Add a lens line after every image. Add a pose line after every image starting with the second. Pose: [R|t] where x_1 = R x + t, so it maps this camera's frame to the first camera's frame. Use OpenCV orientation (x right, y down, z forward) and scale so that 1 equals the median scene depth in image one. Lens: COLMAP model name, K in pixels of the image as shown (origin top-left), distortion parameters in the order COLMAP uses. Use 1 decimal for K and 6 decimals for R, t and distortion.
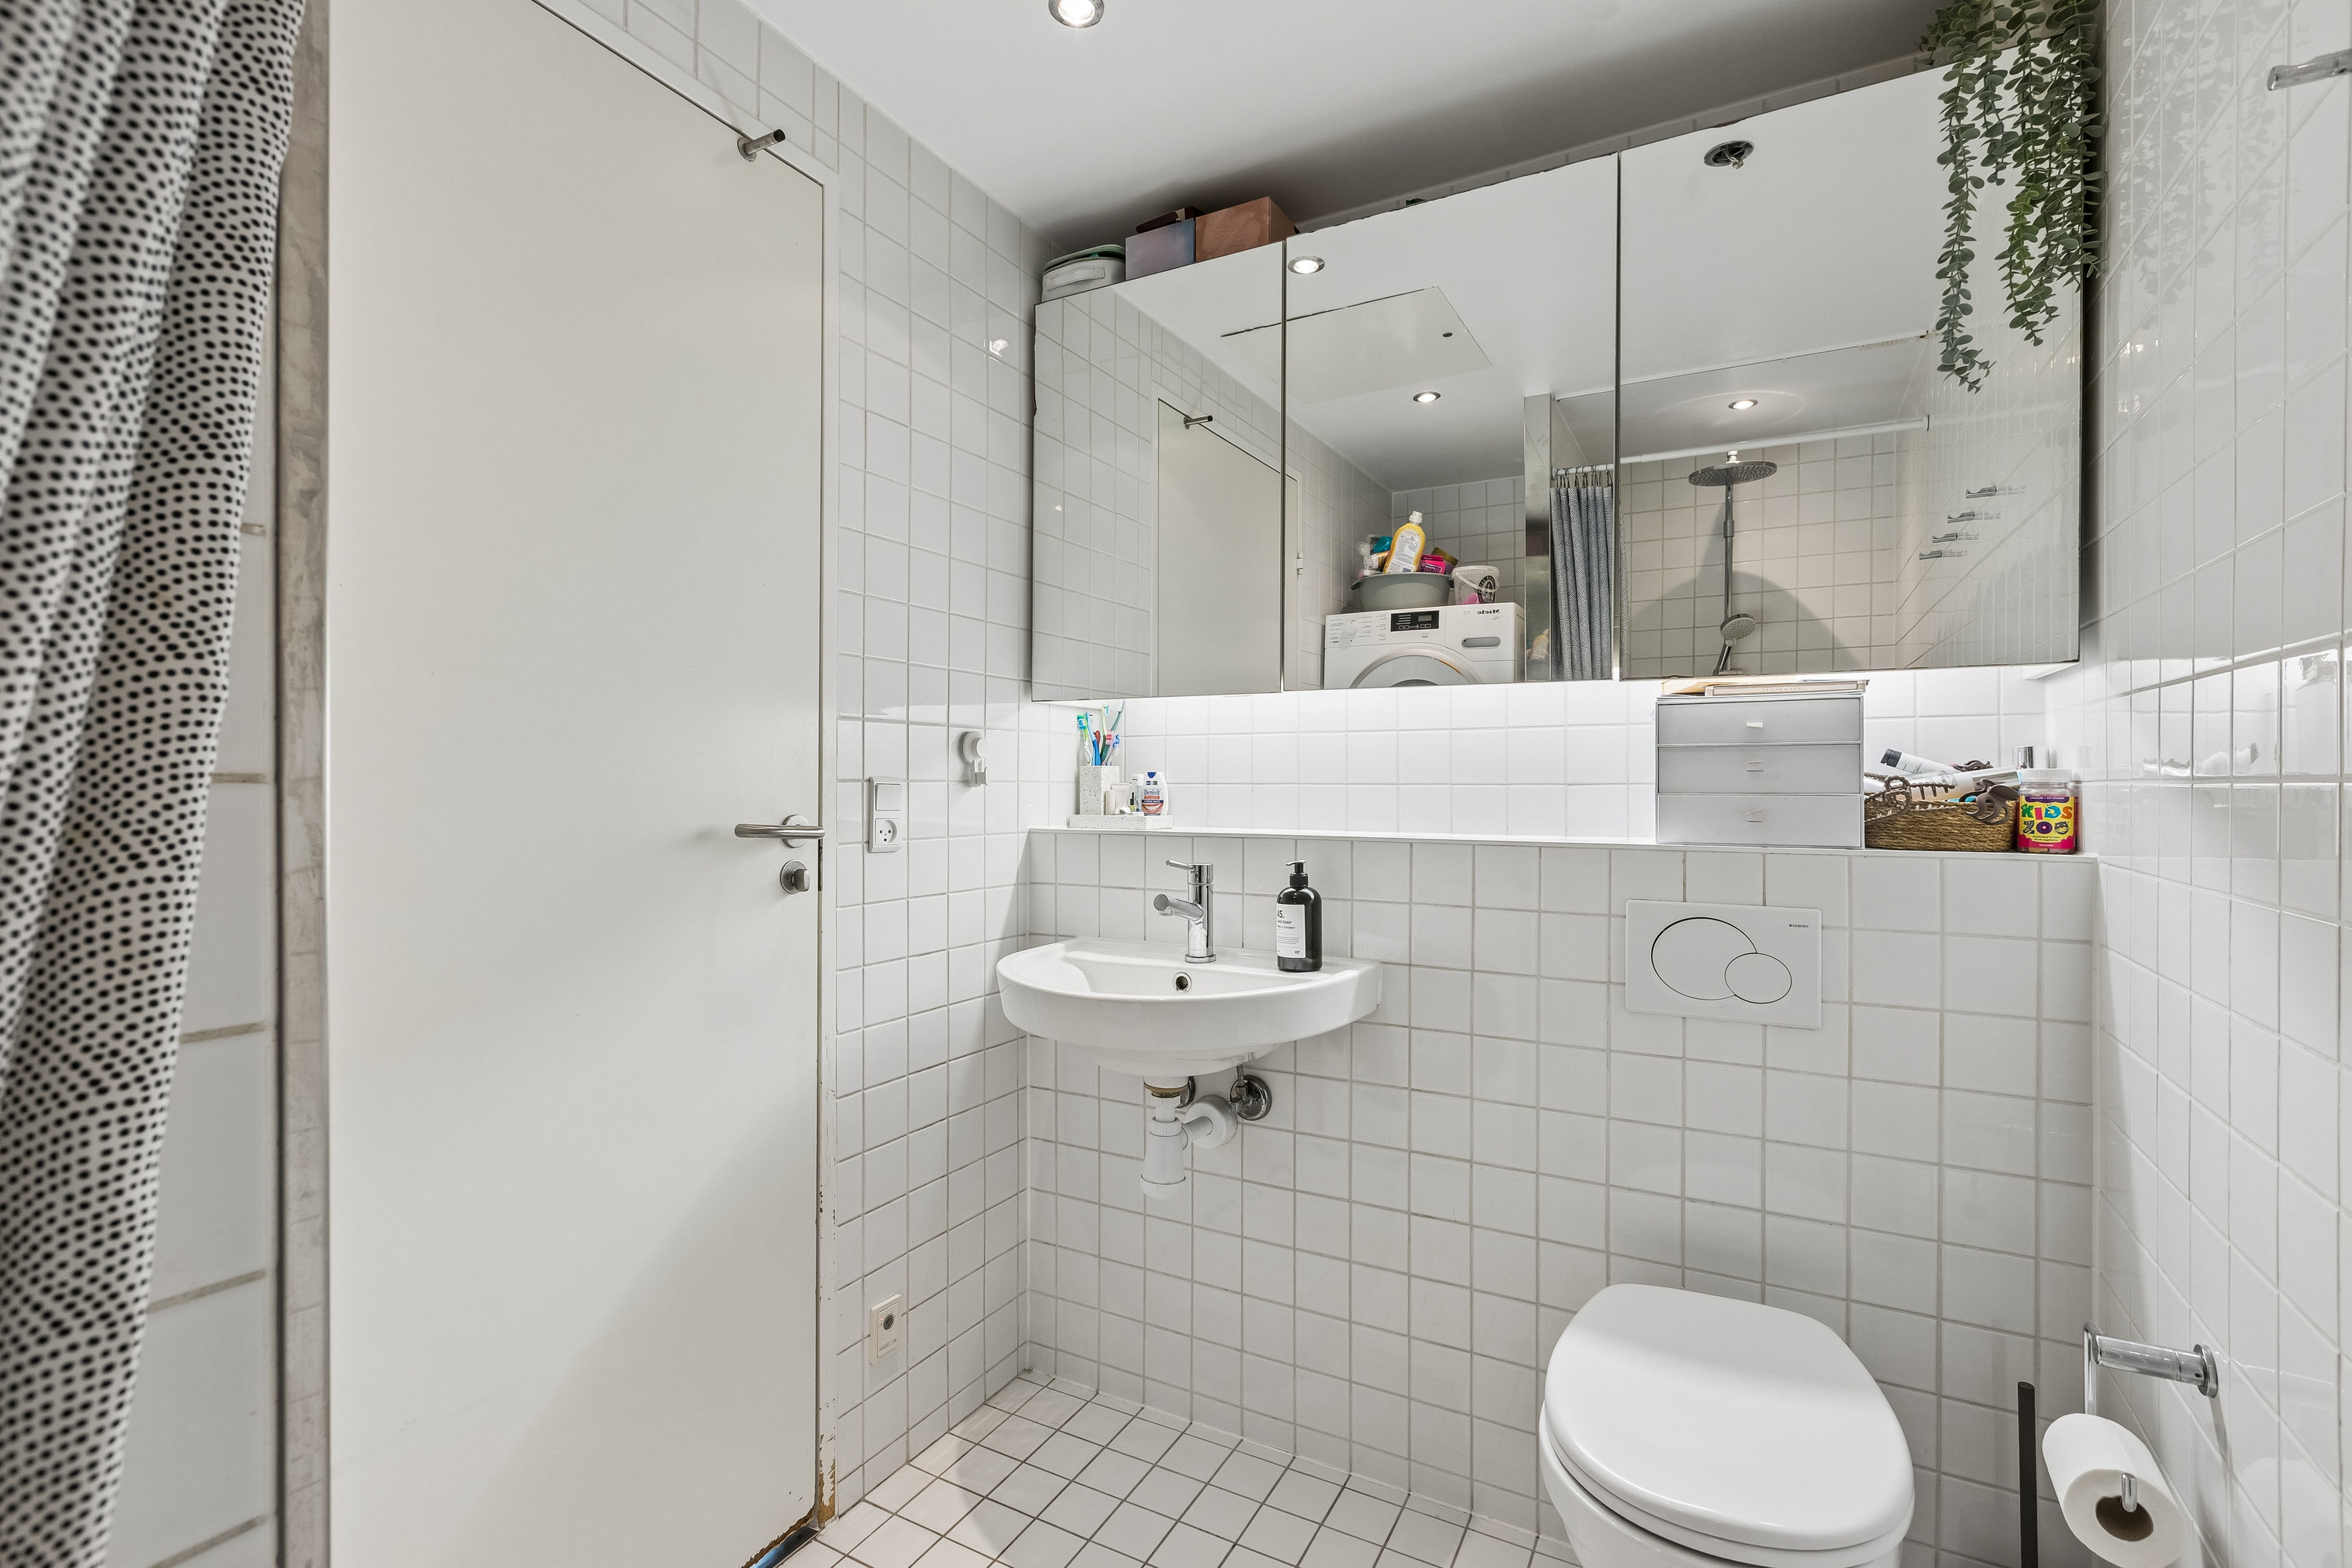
lens RADIAL K [[1059.4, 0, 1176.0], [0, 1059.4, 784.0], [0, 0, 1]] dist [-0.000125, -0.000083]
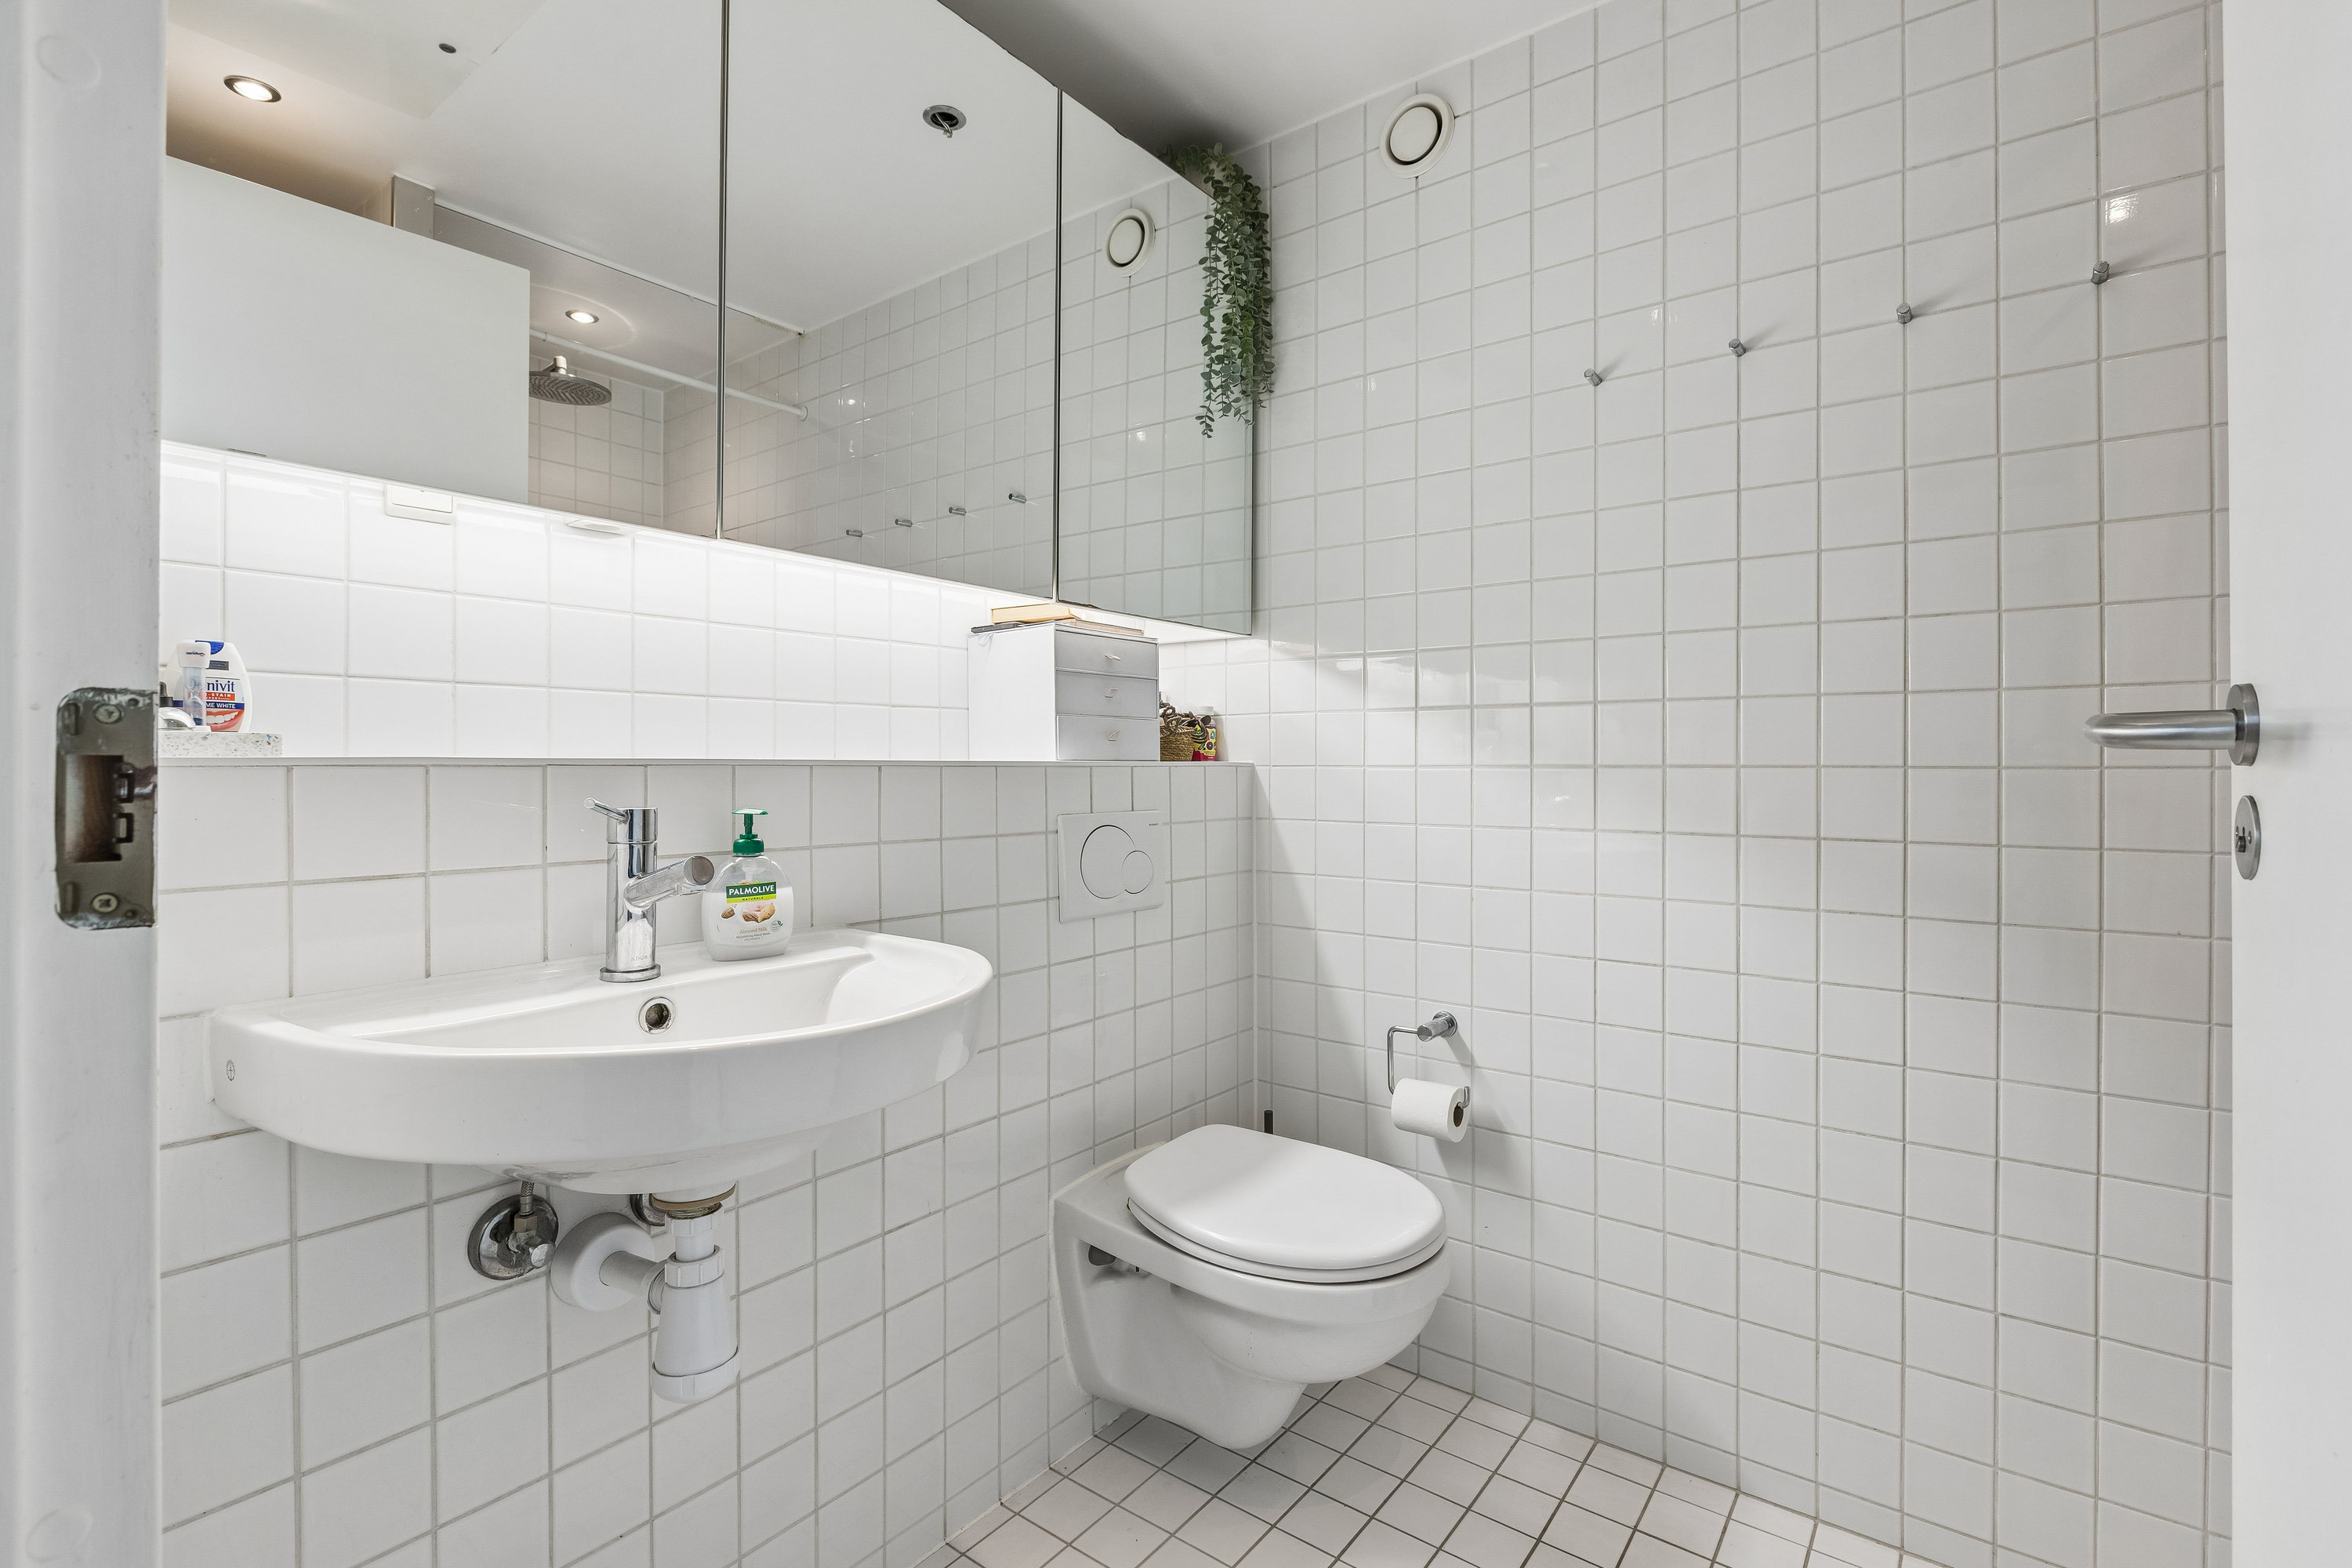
lens RADIAL K [[1074.0, 0, 1175.8], [0, 1074.0, 762.4], [0, 0, 1]] dist [-0.030040, 0.016528]
pose [[0.152595, -0.000475, 0.988289, -0.581591], [-0.001131, 0.999999, 0.000656, 0.057016], [-0.988288, -0.001218, 0.152595, 0.724066]]
